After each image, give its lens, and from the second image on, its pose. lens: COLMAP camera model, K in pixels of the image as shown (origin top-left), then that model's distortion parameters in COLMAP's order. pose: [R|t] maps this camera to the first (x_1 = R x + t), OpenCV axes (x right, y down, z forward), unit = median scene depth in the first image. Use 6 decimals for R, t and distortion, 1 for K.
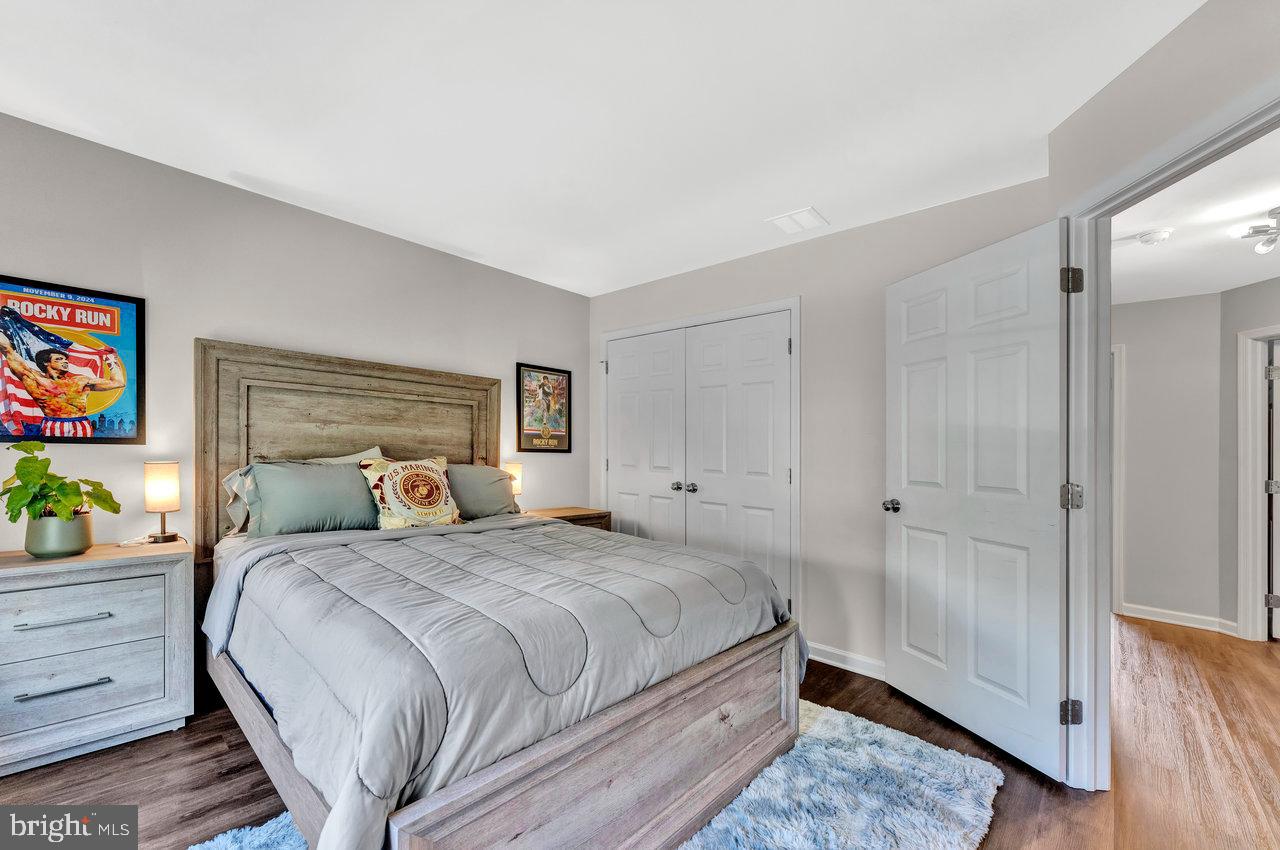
lens RADIAL K [[515.0, 0, 638.1], [0, 515.0, 436.6], [0, 0, 1]] dist [-0.002442, -0.000119]
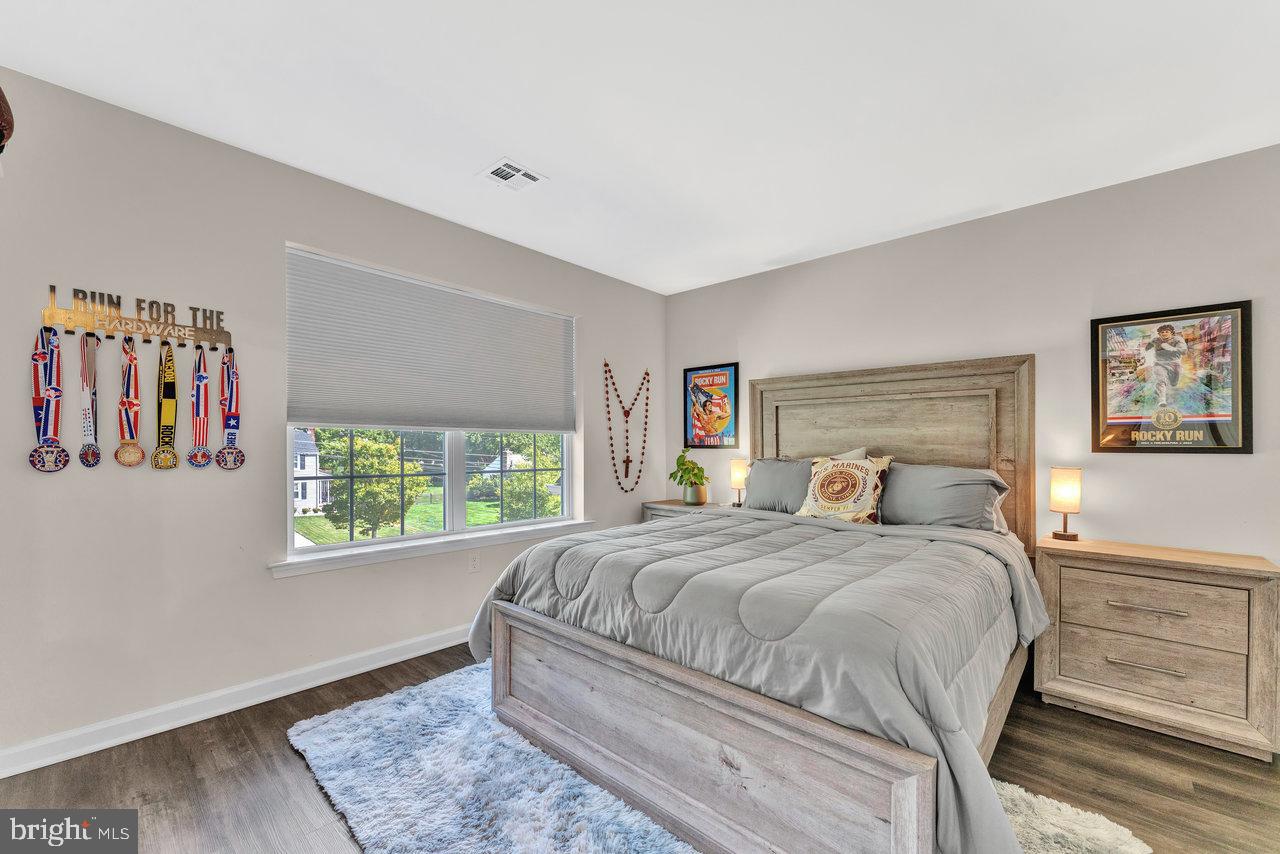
lens RADIAL K [[514.0, 0, 612.7], [0, 514.0, 454.2], [0, 0, 1]] dist [-0.000292, 0.000067]
pose [[-0.017177, -0.012333, -0.999776, 0.602206], [0.018754, 0.999744, -0.012654, 0.038854], [0.999677, -0.018967, -0.016941, 0.510617]]
